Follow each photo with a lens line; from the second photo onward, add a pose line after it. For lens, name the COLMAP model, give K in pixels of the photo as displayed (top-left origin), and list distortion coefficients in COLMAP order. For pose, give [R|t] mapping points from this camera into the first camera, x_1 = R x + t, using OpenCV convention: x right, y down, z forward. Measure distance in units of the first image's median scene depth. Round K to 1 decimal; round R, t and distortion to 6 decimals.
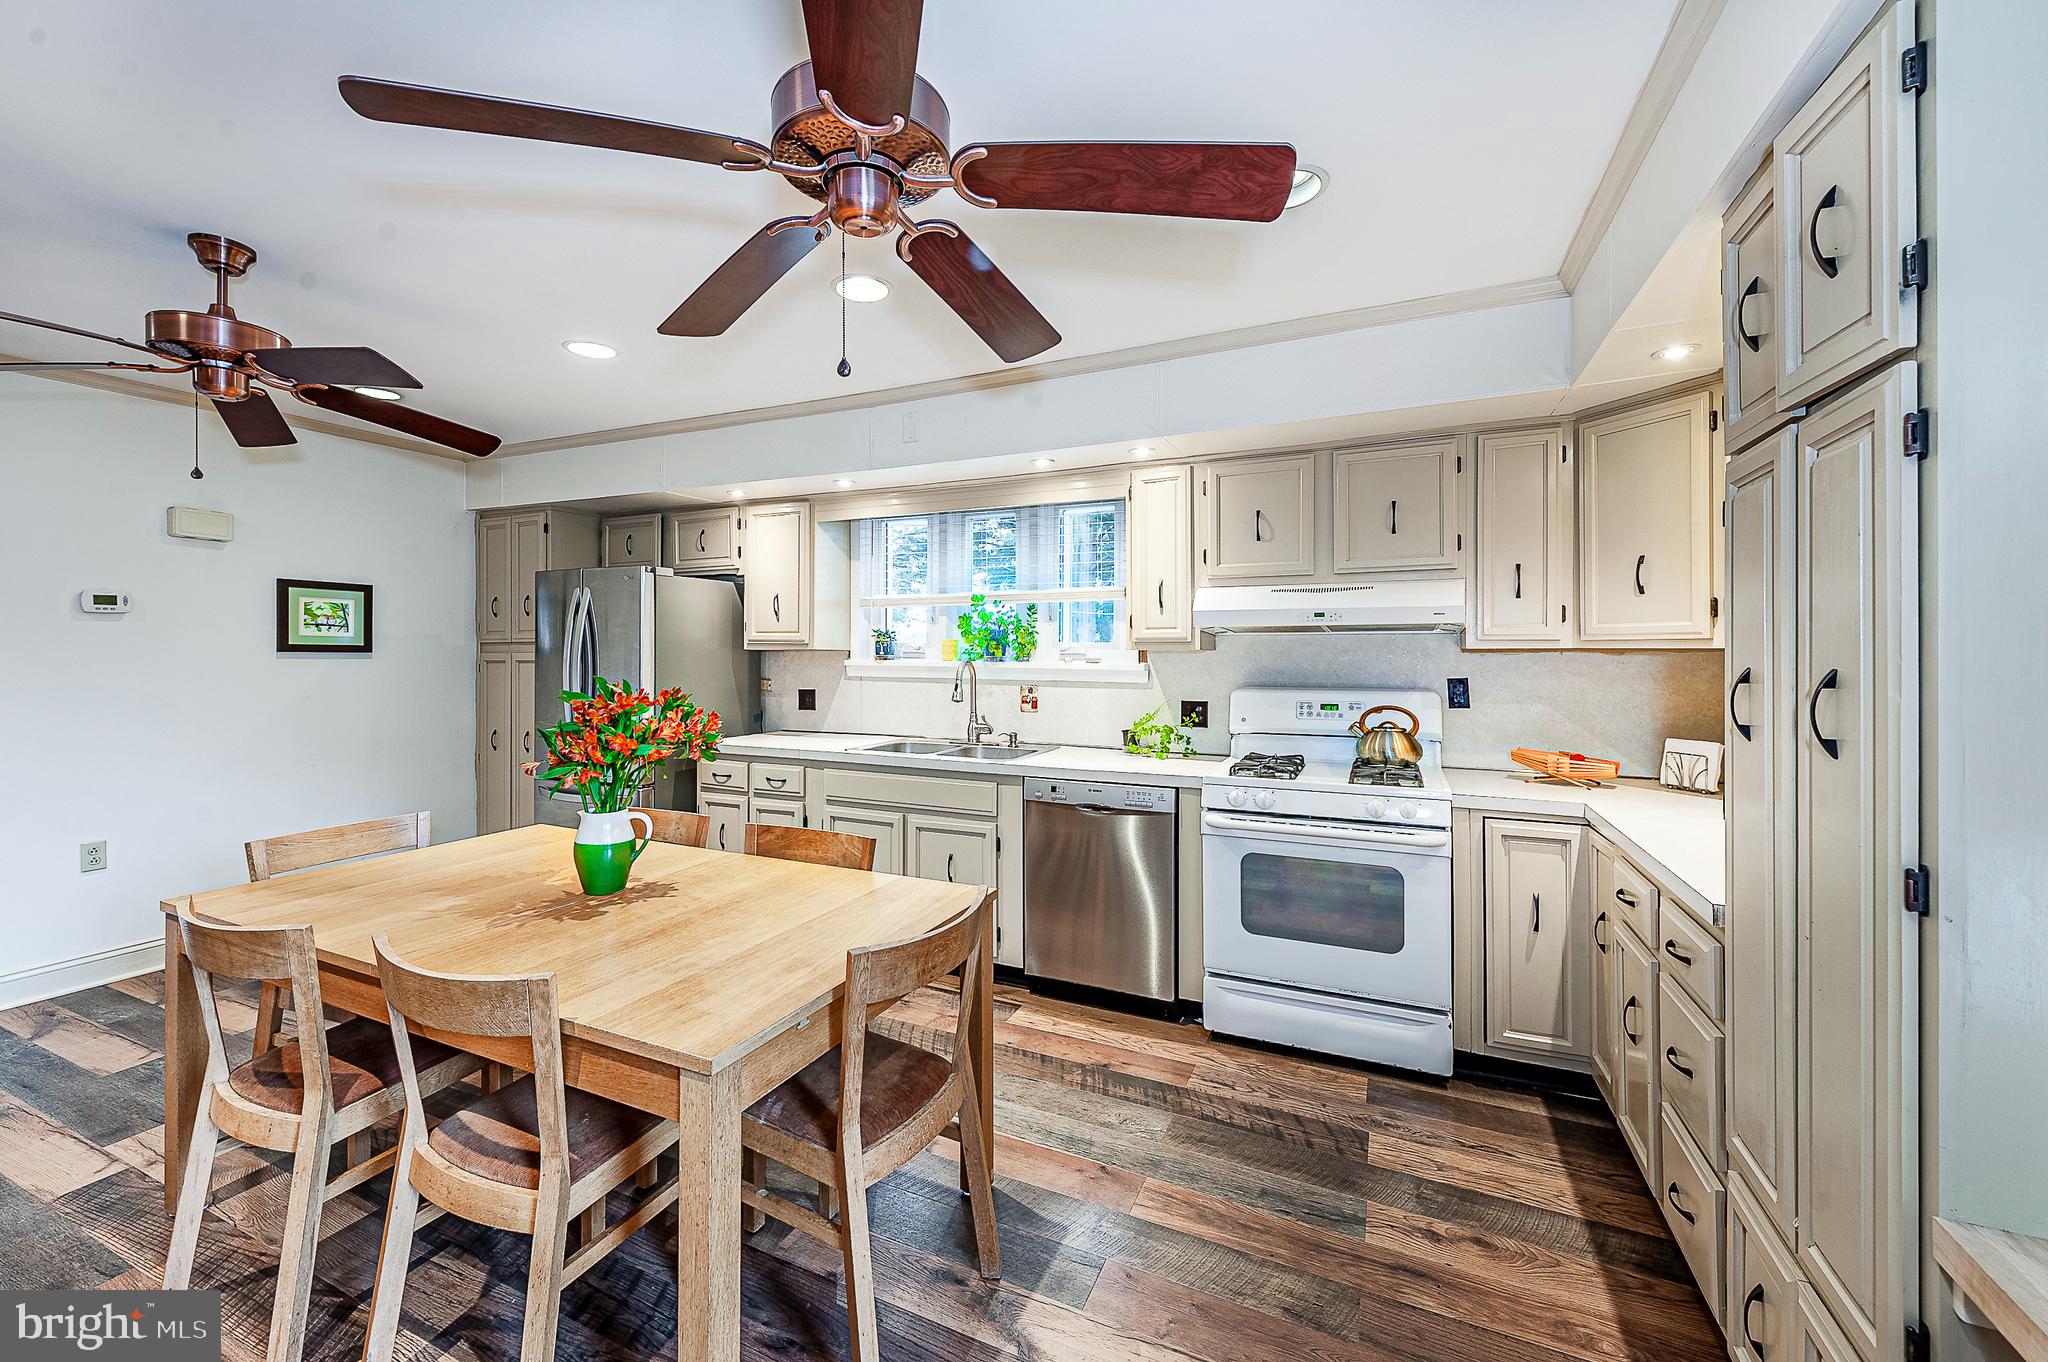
lens RADIAL K [[813.6, 0, 1030.4], [0, 813.6, 651.5], [0, 0, 1]] dist [0.017231, -0.006582]
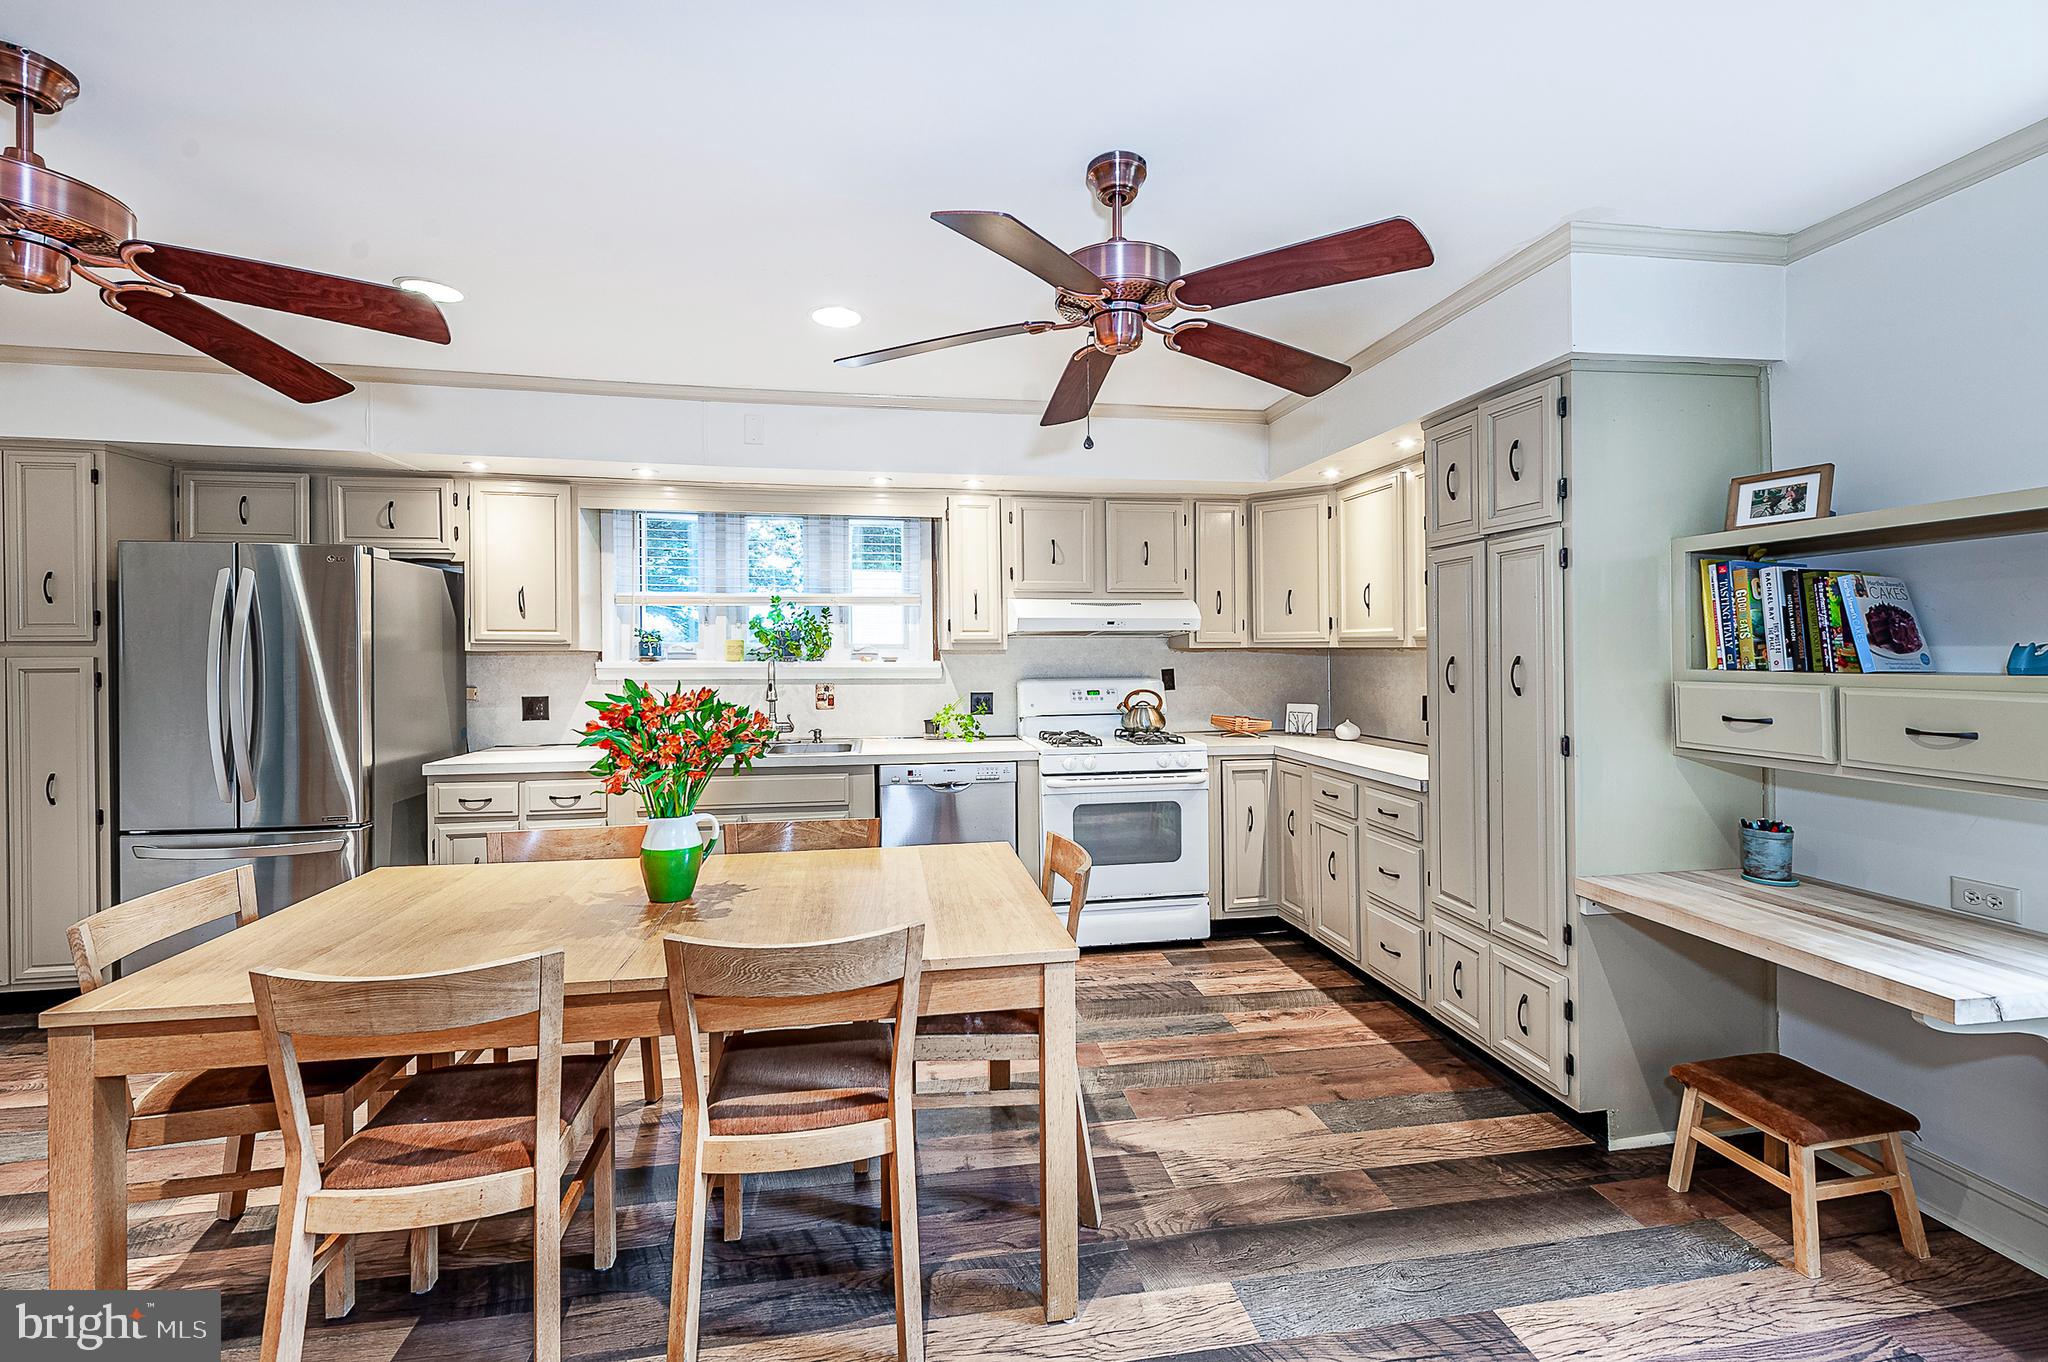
lens RADIAL K [[819.8, 0, 1031.3], [0, 819.8, 649.0], [0, 0, 1]] dist [0.016592, -0.000009]
pose [[0.824503, -0.002952, 0.565850, -0.538835], [0.005115, 0.999984, -0.002237, 0.000255], [-0.565834, 0.004739, 0.824505, -0.039426]]
